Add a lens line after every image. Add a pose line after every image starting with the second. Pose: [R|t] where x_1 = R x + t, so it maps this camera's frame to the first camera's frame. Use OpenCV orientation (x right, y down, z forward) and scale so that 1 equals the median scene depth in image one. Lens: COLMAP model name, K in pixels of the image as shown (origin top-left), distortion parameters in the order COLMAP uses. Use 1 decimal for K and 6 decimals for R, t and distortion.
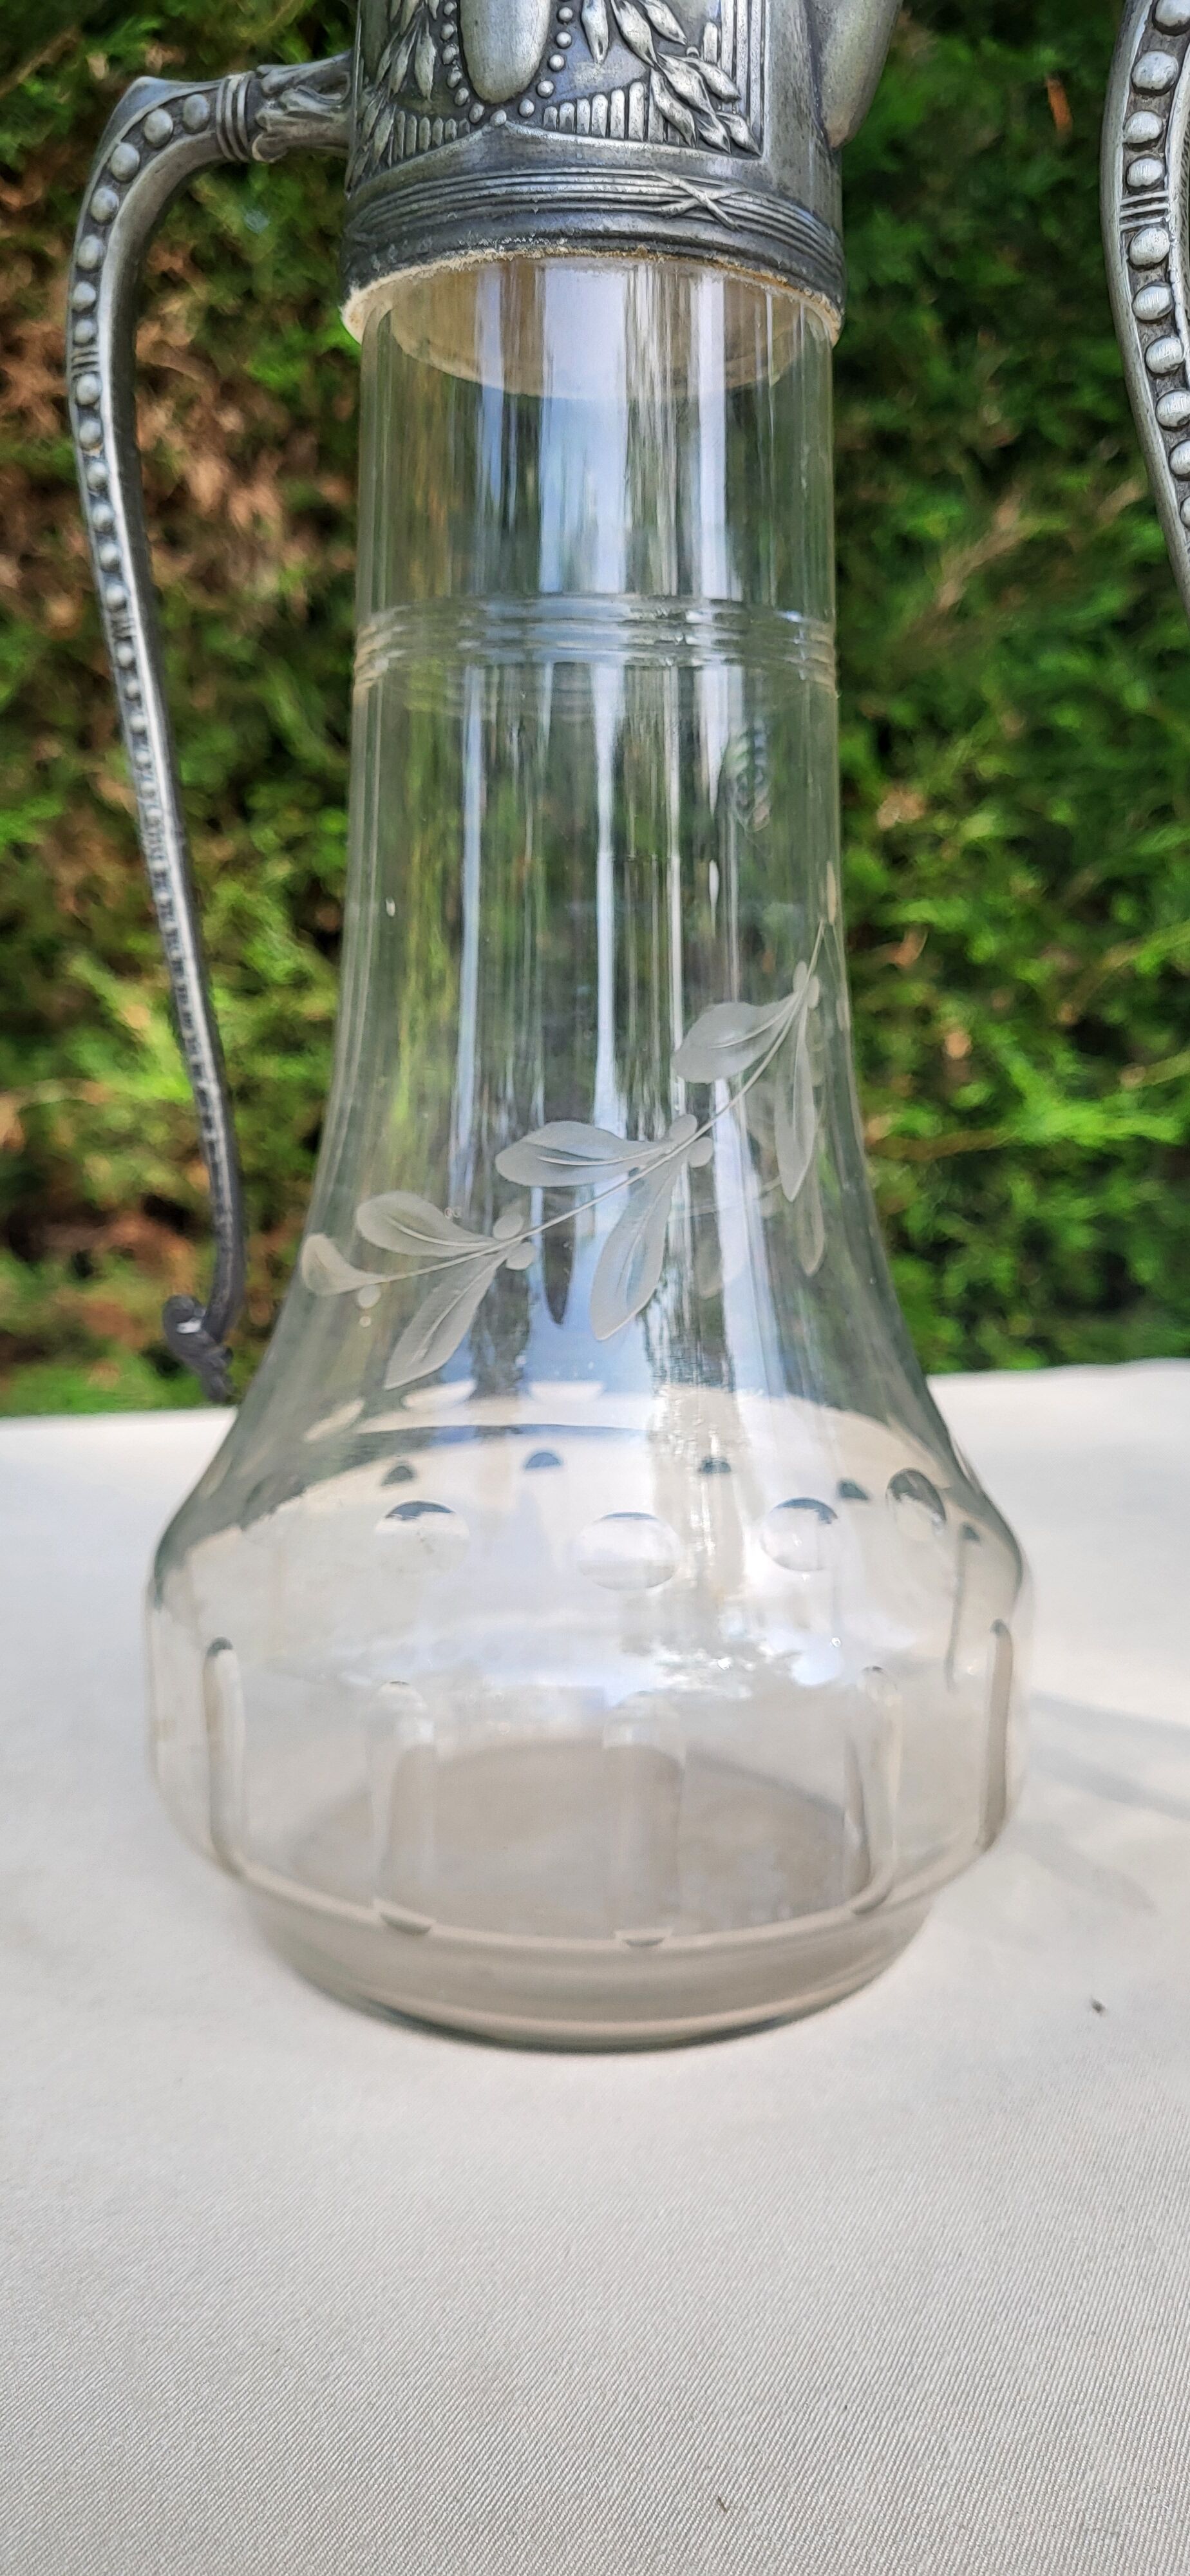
lens RADIAL K [[2066.3, 0, 585.4], [0, 2066.3, 1291.2], [0, 0, 1]] dist [0.007710, -0.006357]
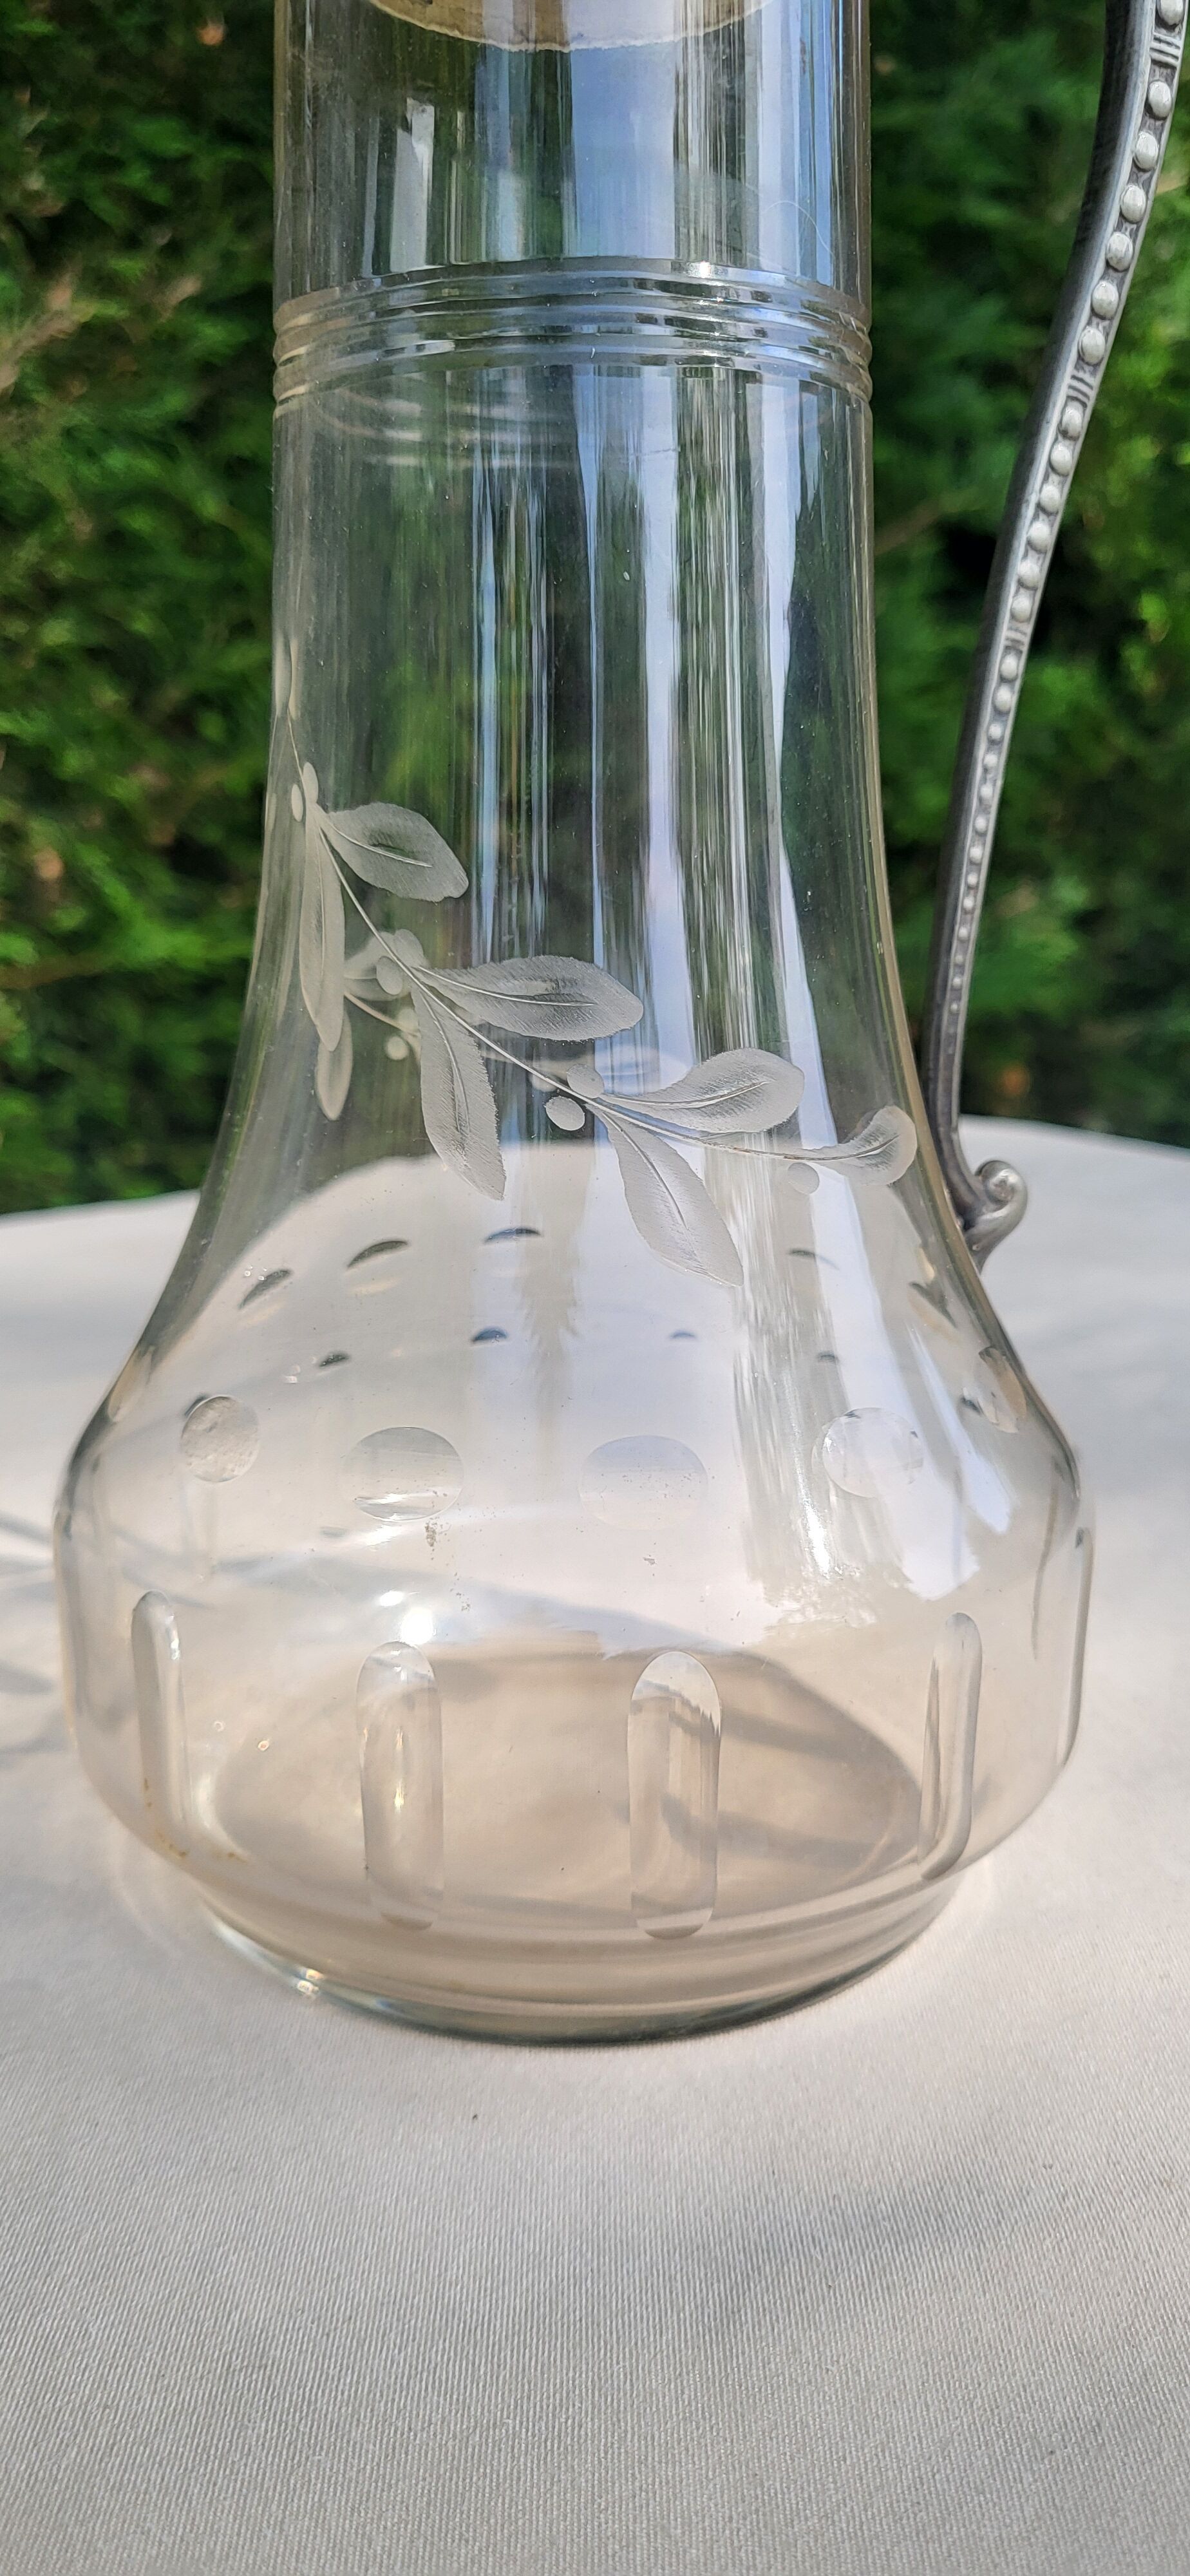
lens RADIAL K [[2066.3, 0, 577.0], [0, 2066.3, 1305.2], [0, 0, 1]] dist [0.007710, -0.006357]
pose [[0.914626, -0.085455, 0.395168, 0.171635], [0.049899, 0.993794, 0.099415, 0.007937], [-0.401211, -0.071209, 0.913214, 0.257877]]
